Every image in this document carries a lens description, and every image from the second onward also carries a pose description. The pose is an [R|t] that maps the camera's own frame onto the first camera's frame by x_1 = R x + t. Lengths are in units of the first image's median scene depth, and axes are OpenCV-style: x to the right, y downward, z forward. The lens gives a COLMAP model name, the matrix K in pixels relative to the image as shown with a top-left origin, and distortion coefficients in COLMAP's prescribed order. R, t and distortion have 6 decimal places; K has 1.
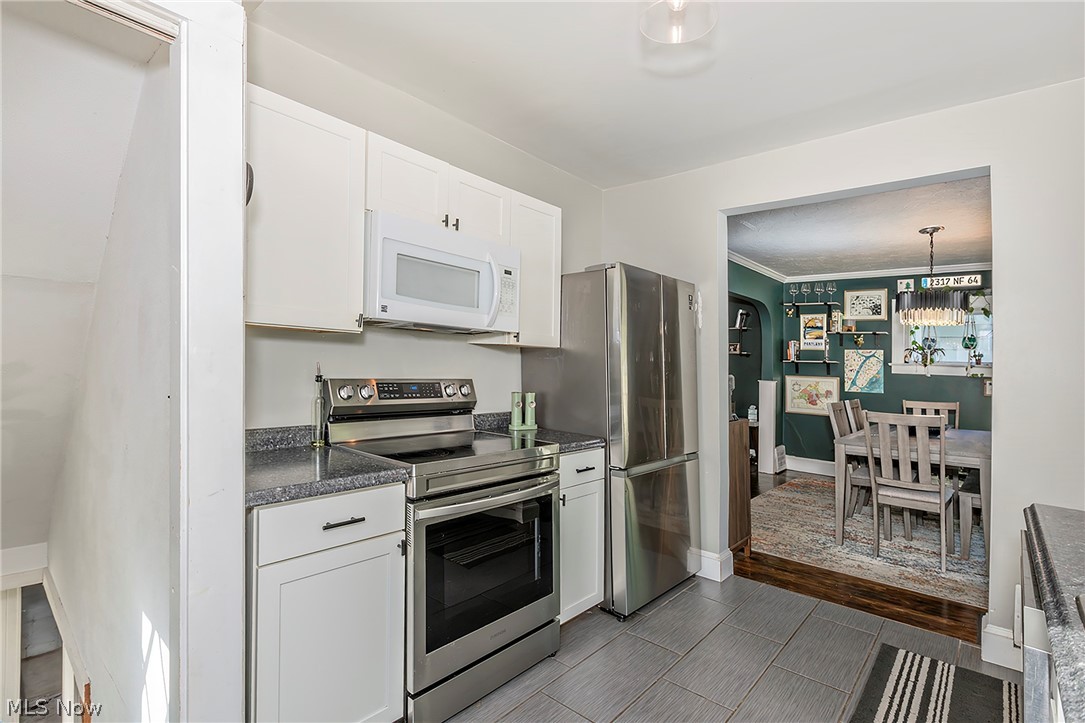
lens RADIAL K [[485.3, 0, 546.2], [0, 485.3, 370.1], [0, 0, 1]] dist [0.002840, -0.001638]
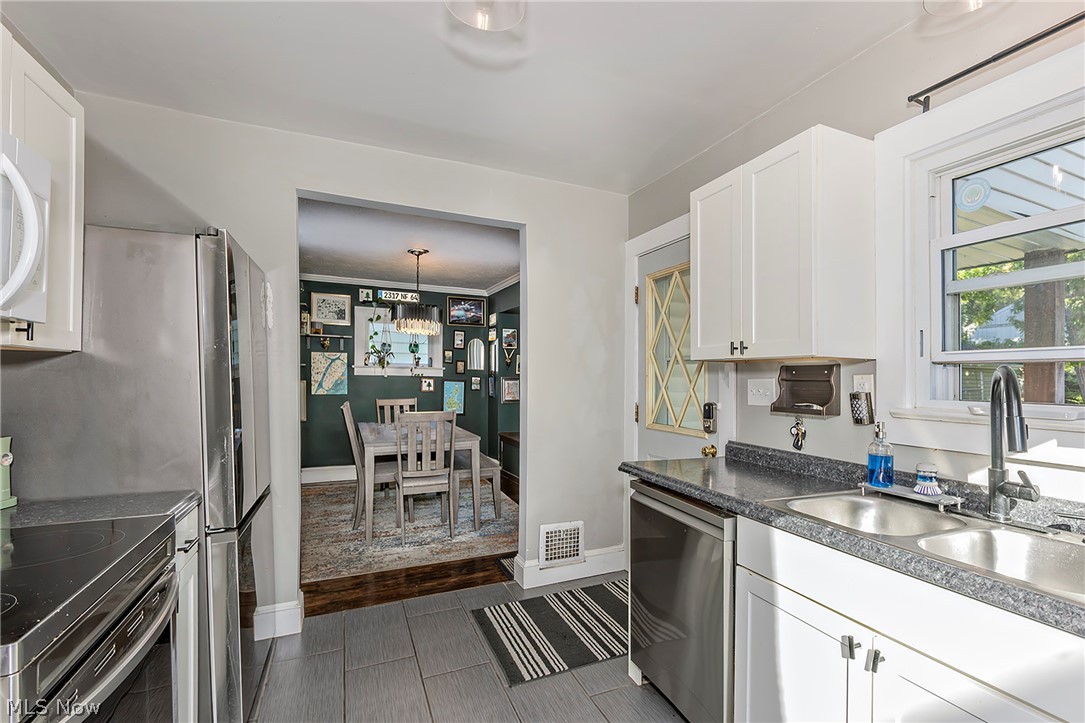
lens RADIAL K [[521.5, 0, 548.6], [0, 521.5, 365.3], [0, 0, 1]] dist [0.004123, 0.000876]
pose [[0.429493, -0.011279, 0.903000, -0.210369], [0.019501, 0.999805, 0.003213, -0.014647], [-0.902859, 0.016229, 0.429629, 0.174030]]
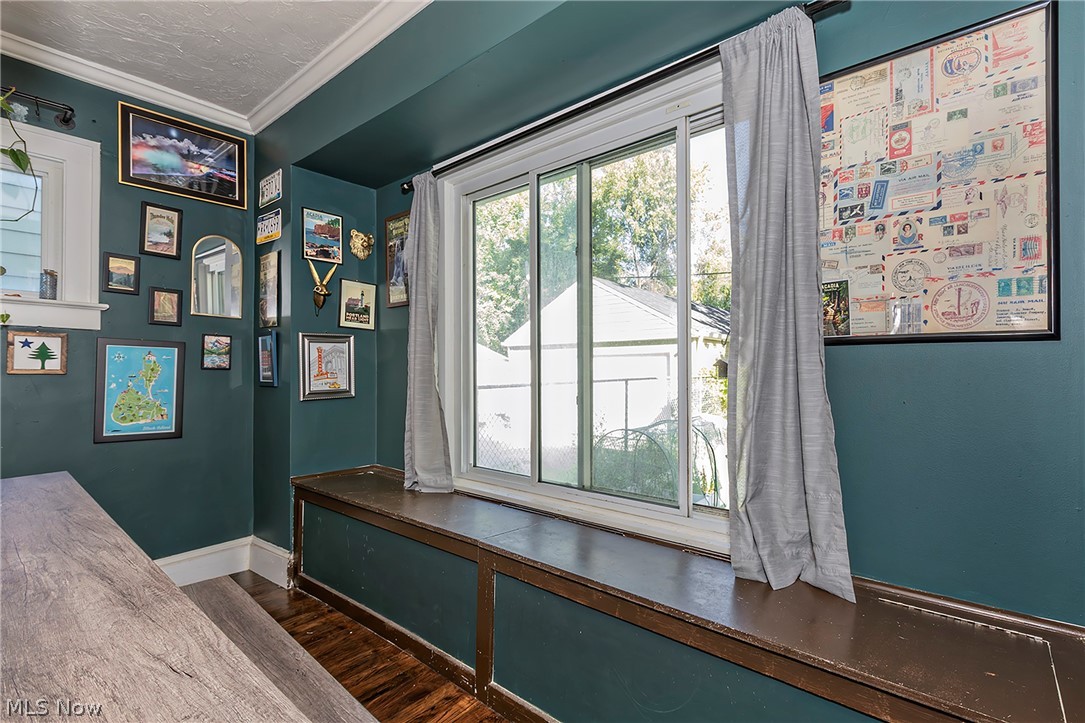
lens RADIAL K [[521.5, 0, 592.2], [0, 521.5, 351.0], [0, 0, 1]] dist [0.004123, 0.000876]
pose [[-0.072229, -0.007450, 0.997360, 0.635640], [0.014785, 0.999854, 0.008539, 0.054176], [-0.997278, 0.015363, -0.072109, 0.768103]]
